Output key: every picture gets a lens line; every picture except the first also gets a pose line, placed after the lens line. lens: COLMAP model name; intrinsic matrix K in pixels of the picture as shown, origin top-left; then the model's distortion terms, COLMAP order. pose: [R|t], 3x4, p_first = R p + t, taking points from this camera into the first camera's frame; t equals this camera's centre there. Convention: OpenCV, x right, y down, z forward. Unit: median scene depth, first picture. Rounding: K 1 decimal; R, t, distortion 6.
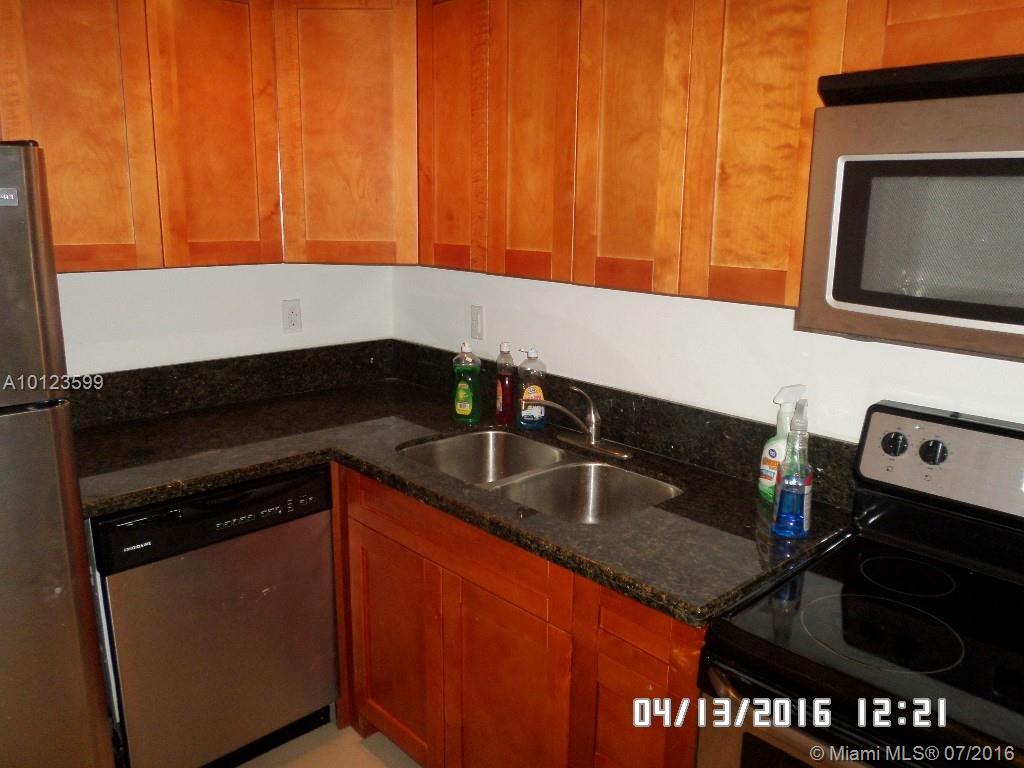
lens RADIAL K [[772.9, 0, 512.0], [0, 772.9, 384.0], [0, 0, 1]] dist [-0.008687, -0.005185]
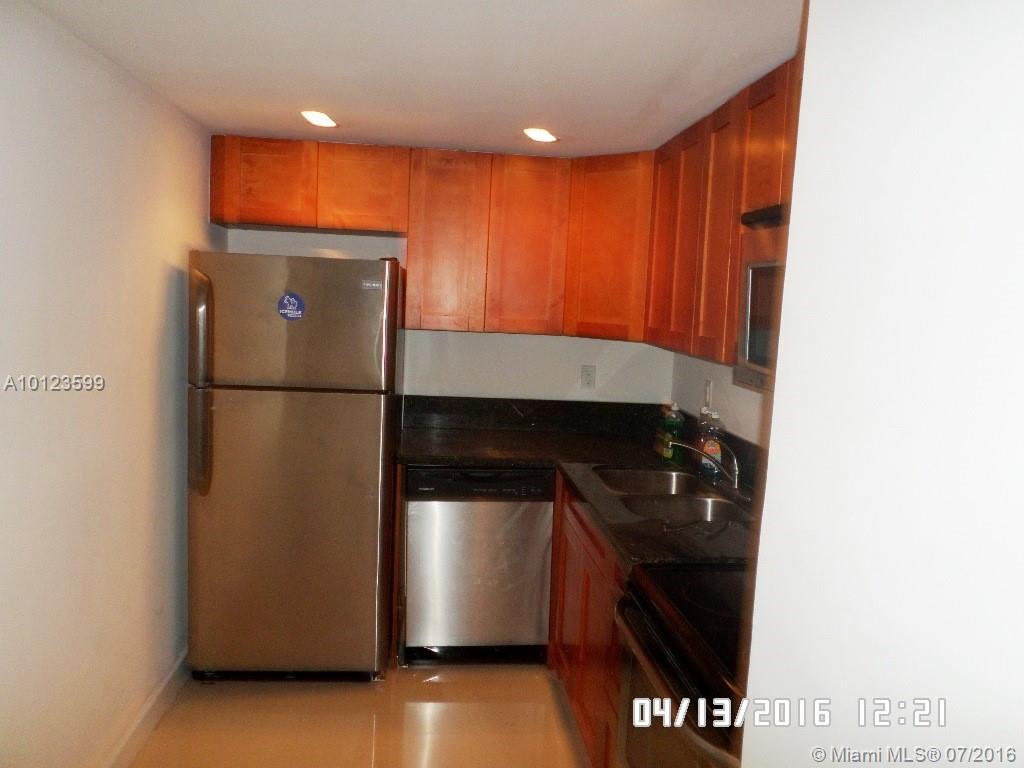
lens RADIAL K [[772.9, 0, 512.0], [0, 772.9, 384.0], [0, 0, 1]] dist [-0.008687, -0.005185]
pose [[0.788117, 0.095211, -0.608118, 1.219116], [-0.175792, 0.981632, -0.074135, 0.140933], [0.589889, 0.165329, 0.790378, -0.493927]]
